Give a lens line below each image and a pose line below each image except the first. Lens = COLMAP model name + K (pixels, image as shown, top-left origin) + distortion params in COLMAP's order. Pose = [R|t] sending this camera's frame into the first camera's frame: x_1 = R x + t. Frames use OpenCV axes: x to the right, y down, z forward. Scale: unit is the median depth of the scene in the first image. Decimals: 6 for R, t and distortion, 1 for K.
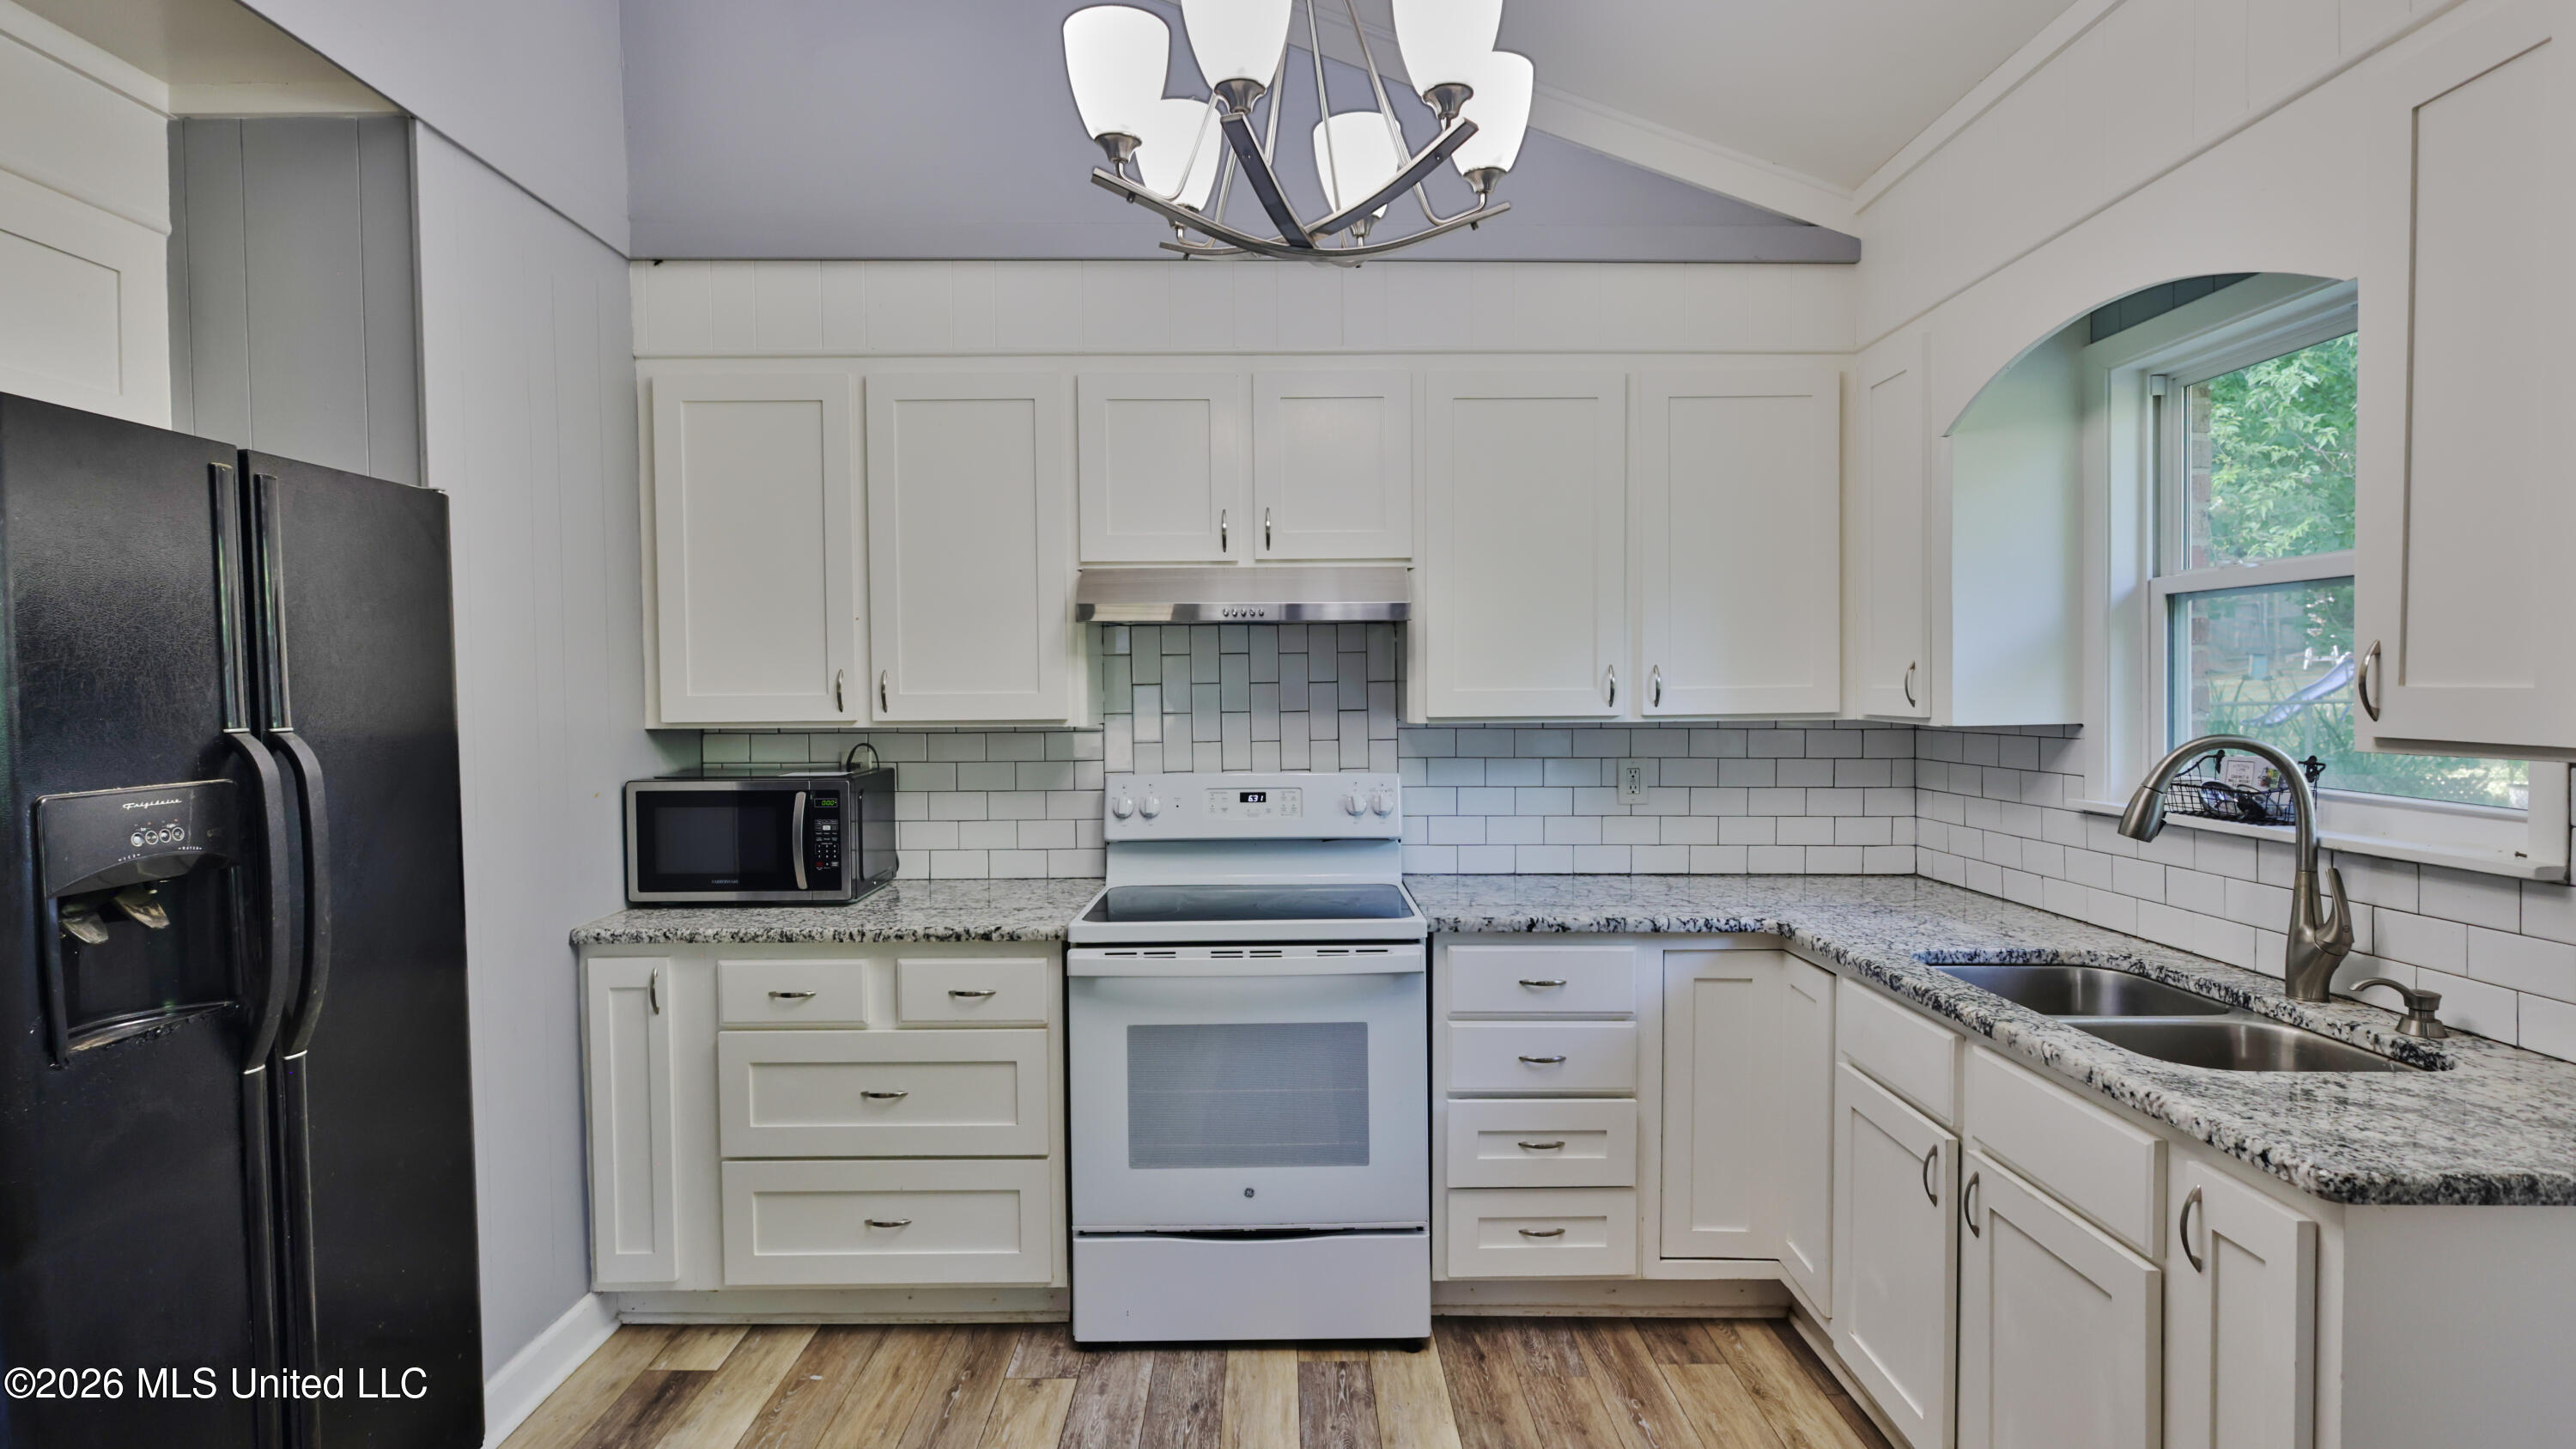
lens RADIAL K [[1250.2, 0, 1295.4], [0, 1250.2, 723.6], [0, 0, 1]] dist [-0.000791, -0.000545]
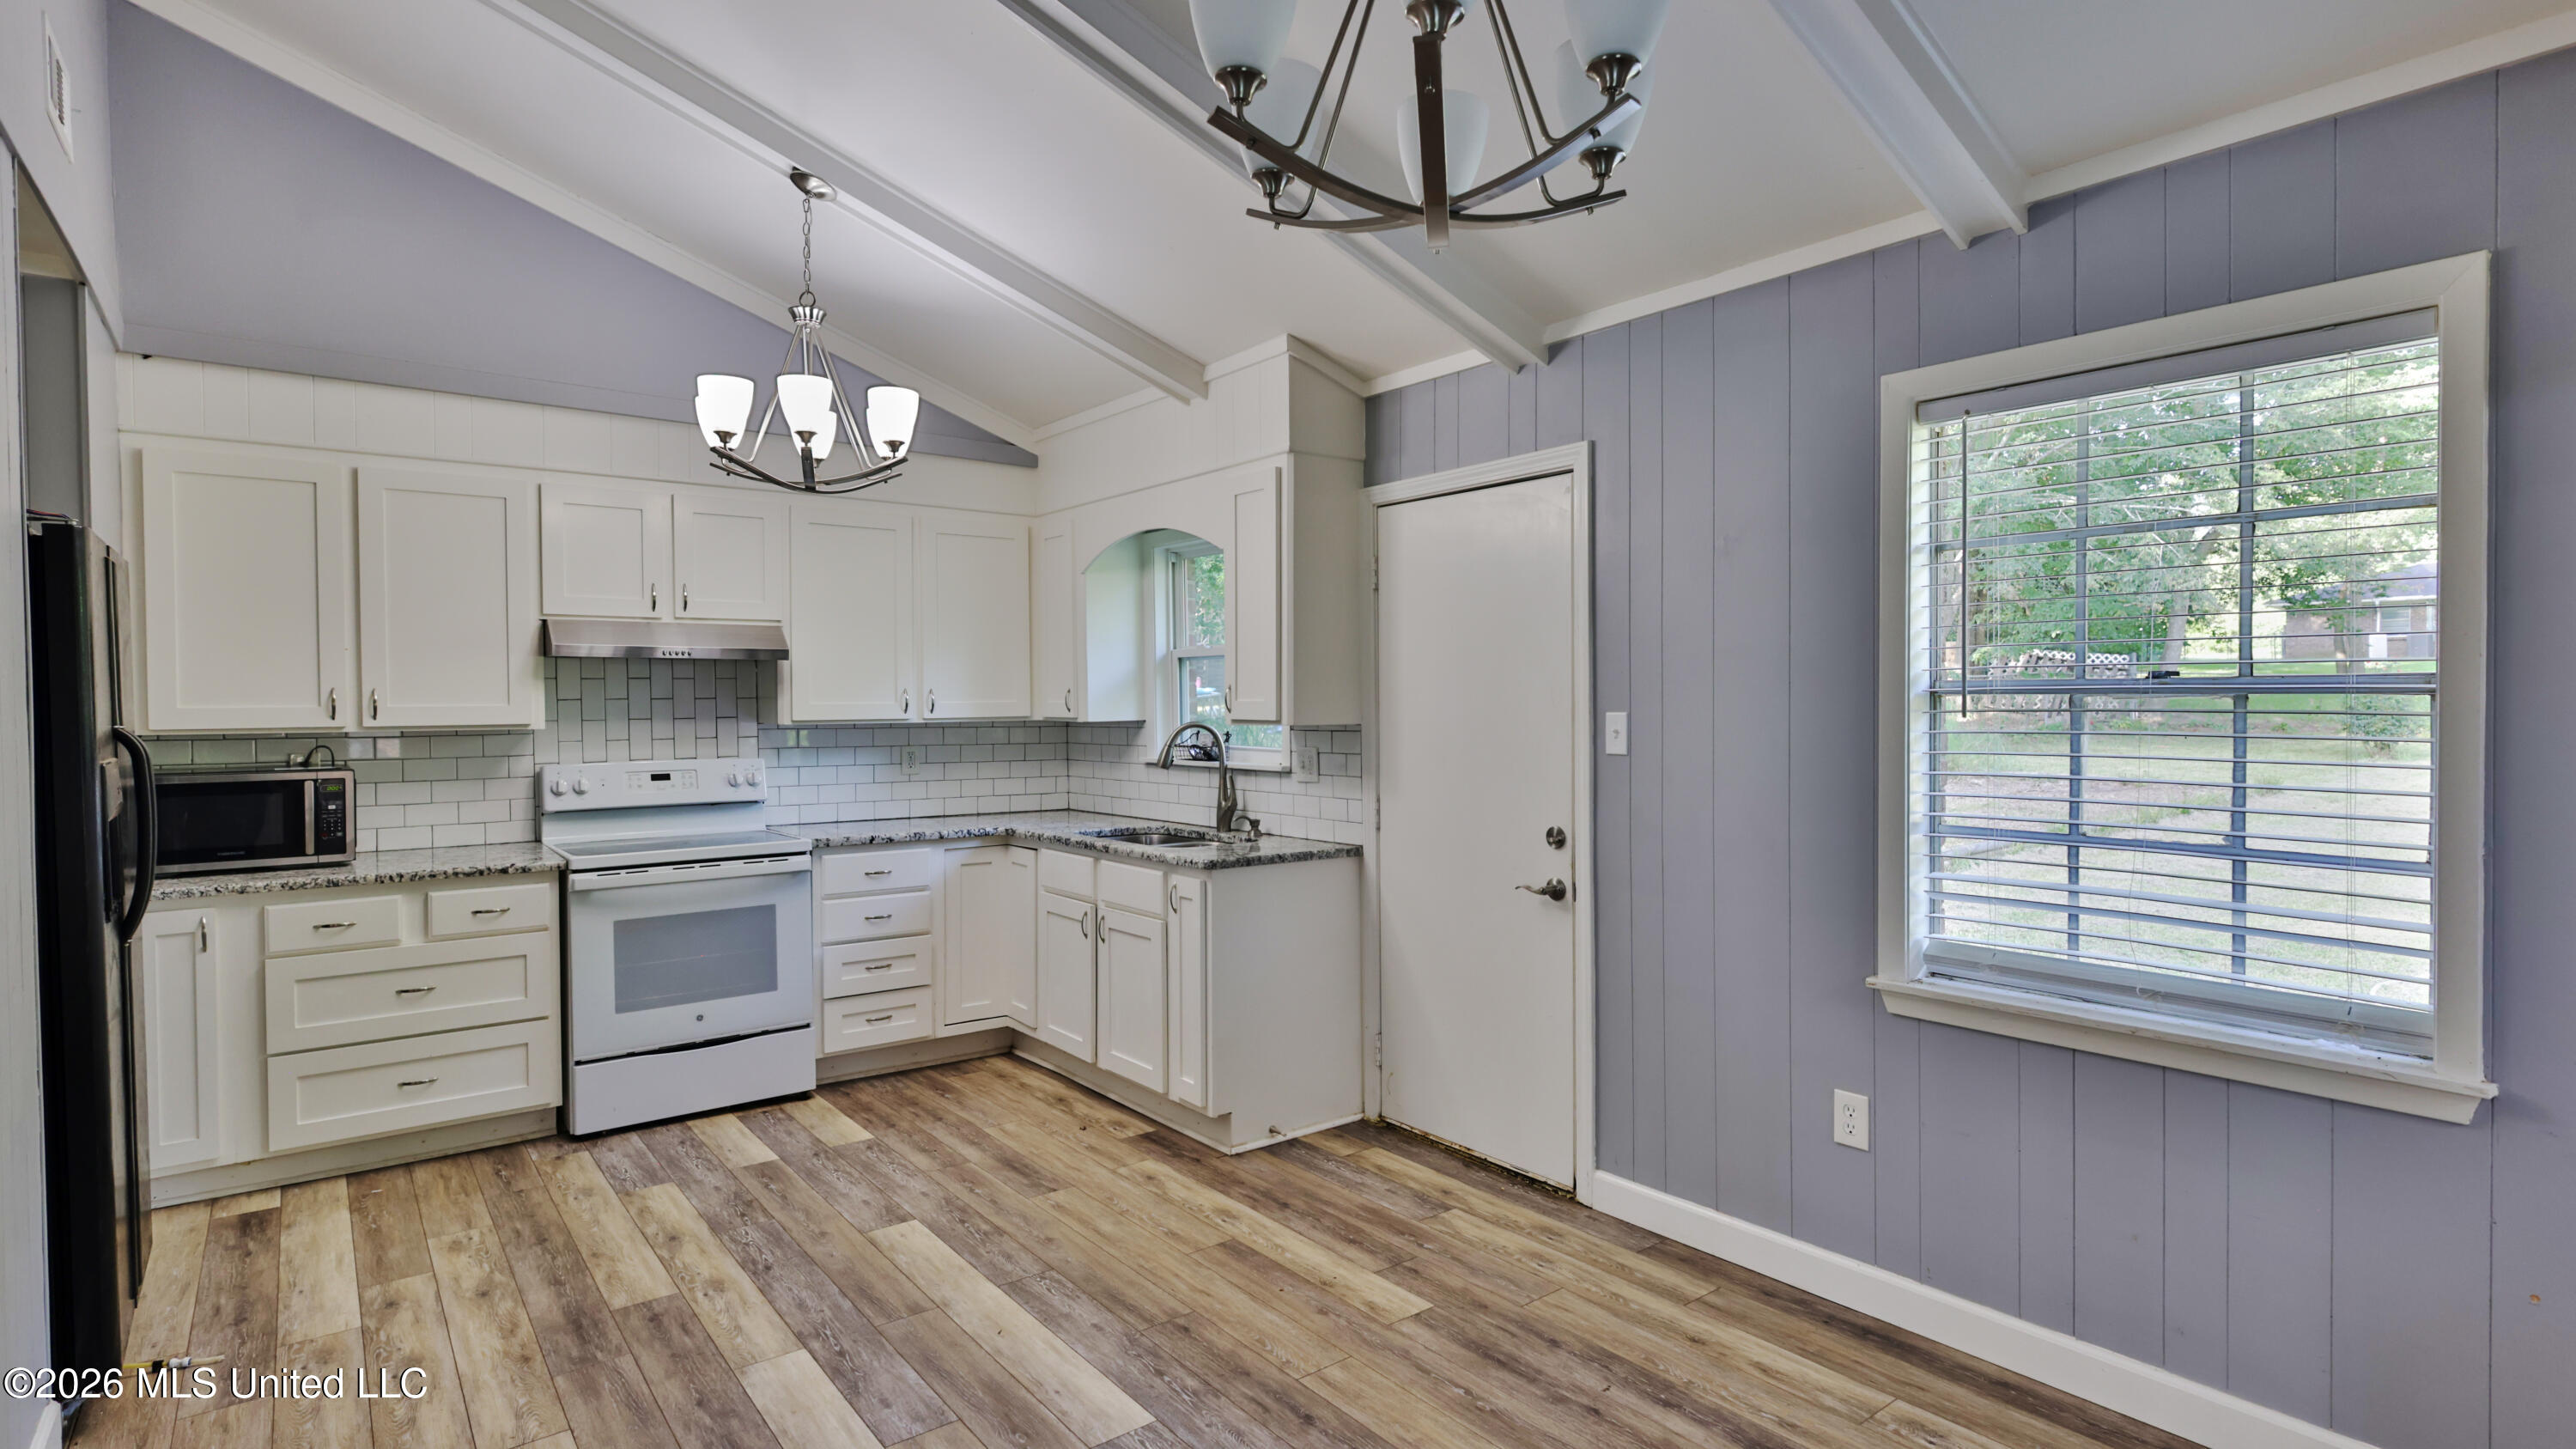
lens RADIAL K [[1255.5, 0, 1281.5], [0, 1255.5, 713.8], [0, 0, 1]] dist [0.001487, 0.000274]
pose [[0.796918, -0.004694, 0.604069, -0.406501], [0.017643, 0.999724, -0.015508, 0.024575], [-0.603830, 0.023017, 0.796781, -0.725208]]
